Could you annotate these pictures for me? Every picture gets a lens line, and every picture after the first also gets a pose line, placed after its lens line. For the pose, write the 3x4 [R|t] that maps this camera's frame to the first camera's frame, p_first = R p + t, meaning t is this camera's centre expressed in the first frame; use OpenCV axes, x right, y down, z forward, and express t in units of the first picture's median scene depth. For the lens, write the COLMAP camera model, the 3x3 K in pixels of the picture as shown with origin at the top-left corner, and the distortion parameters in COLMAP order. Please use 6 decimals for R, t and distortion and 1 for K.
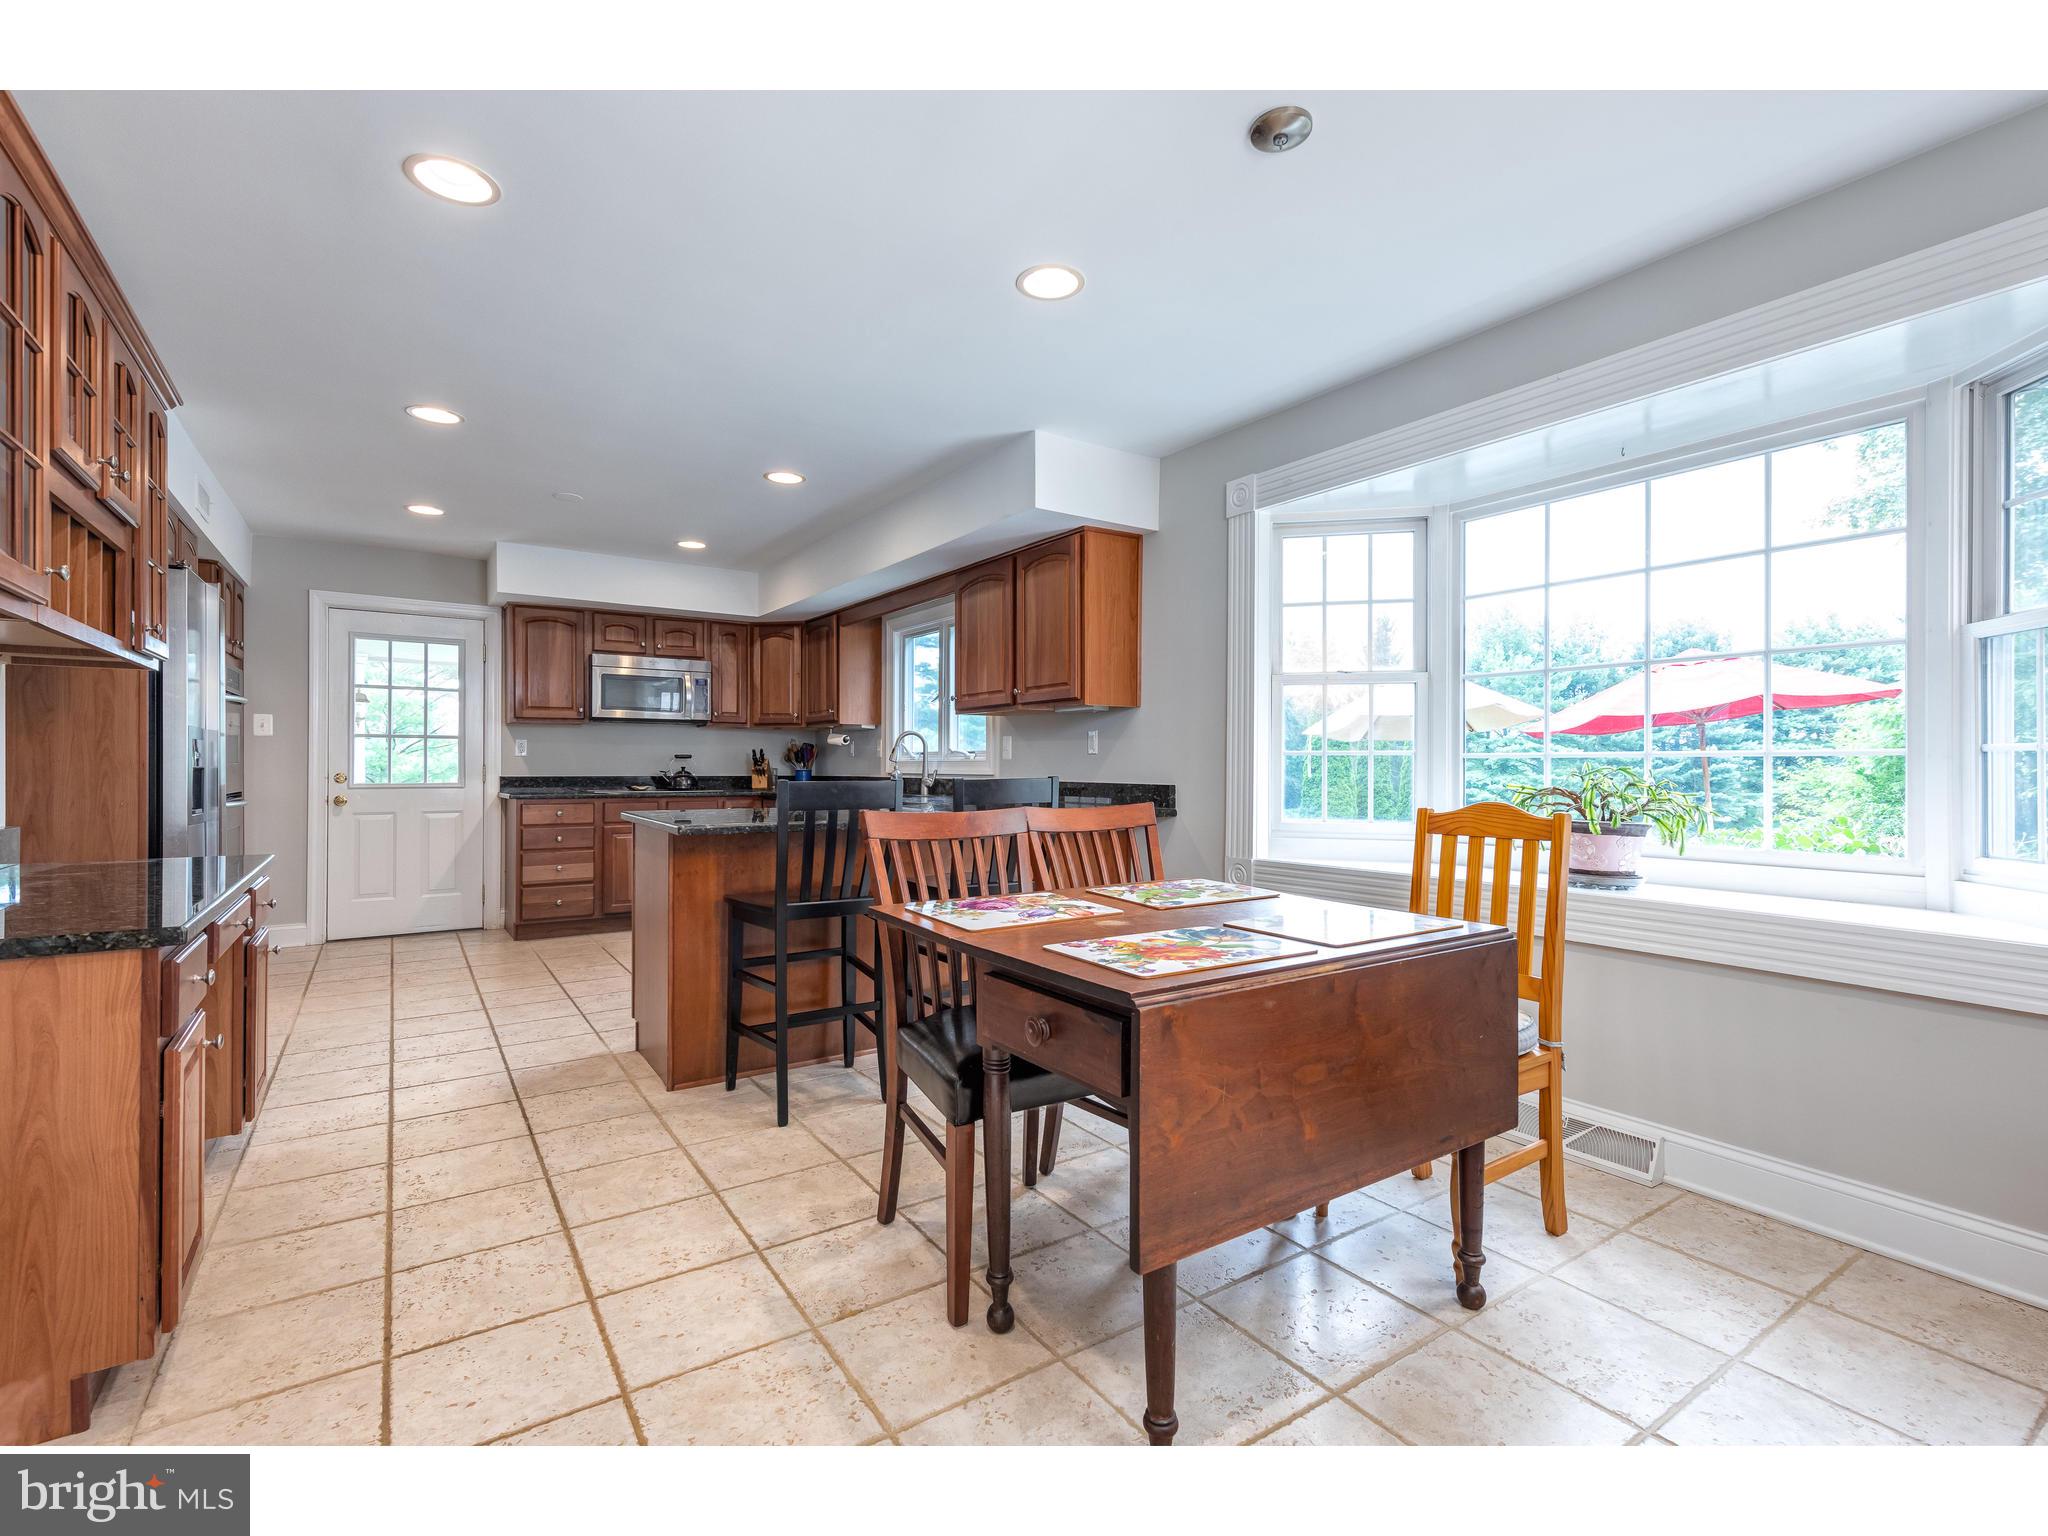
lens RADIAL K [[923.7, 0, 1024.0], [0, 923.7, 768.0], [0, 0, 1]] dist [0.012279, -0.000419]
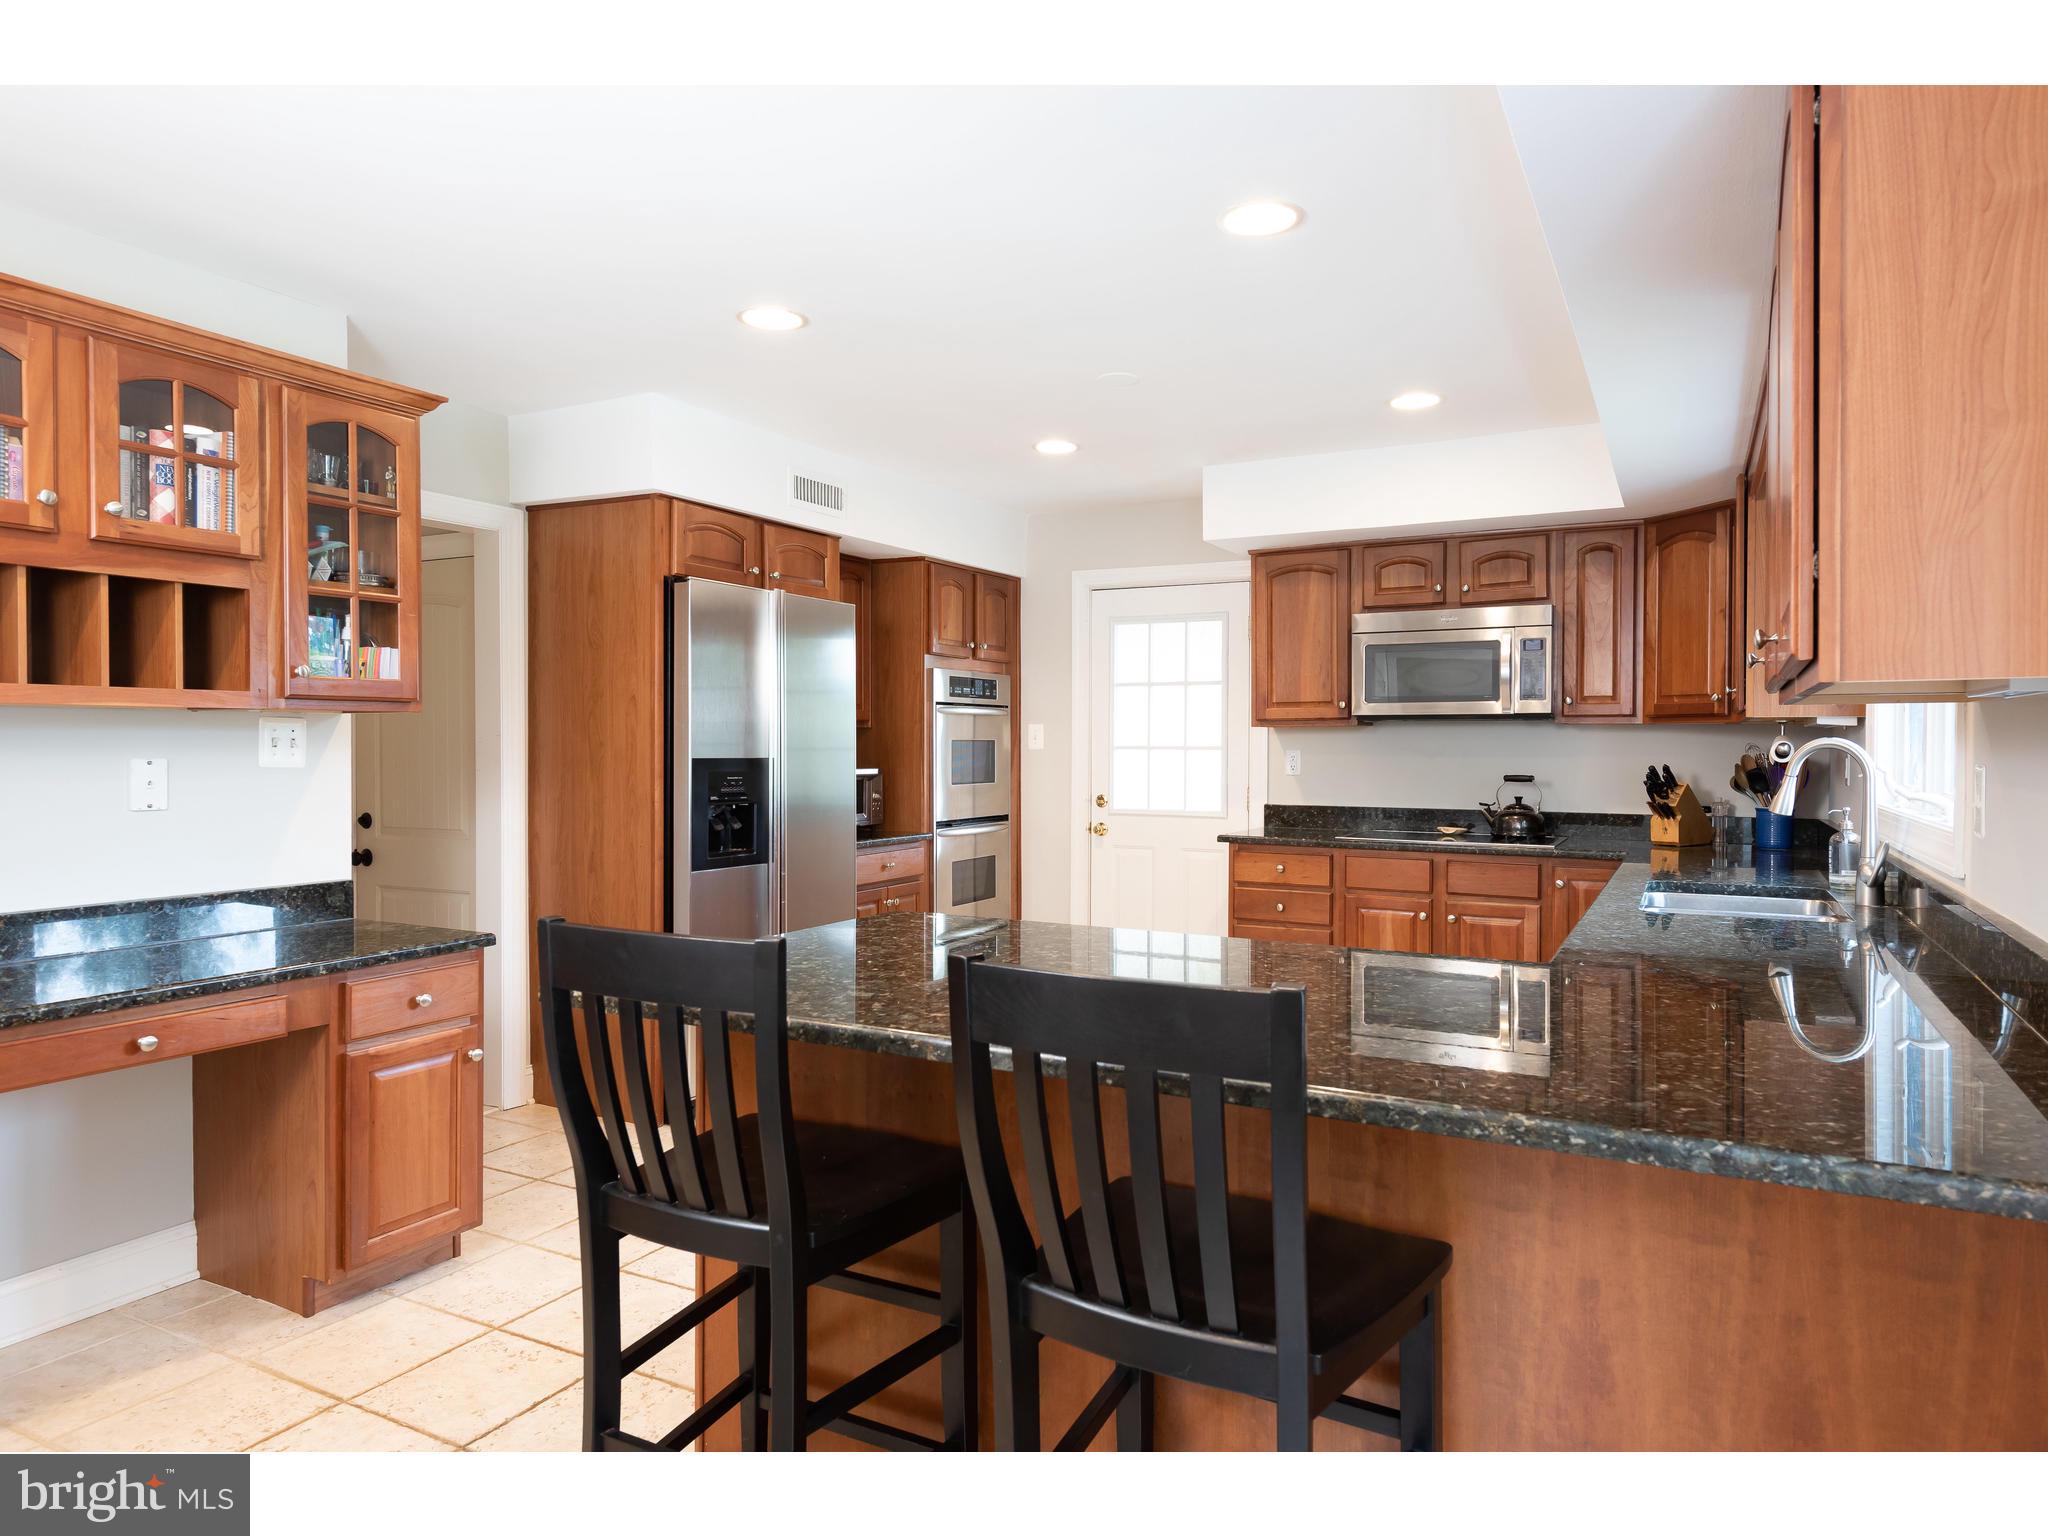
lens RADIAL K [[1232.5, 0, 1066.6], [0, 1232.5, 757.5], [0, 0, 1]] dist [0.002851, -0.000513]
pose [[0.480450, 0.008618, -0.876980, 0.176082], [-0.003823, 0.999963, 0.007733, -0.033565], [0.877014, -0.000363, 0.480465, 0.447500]]
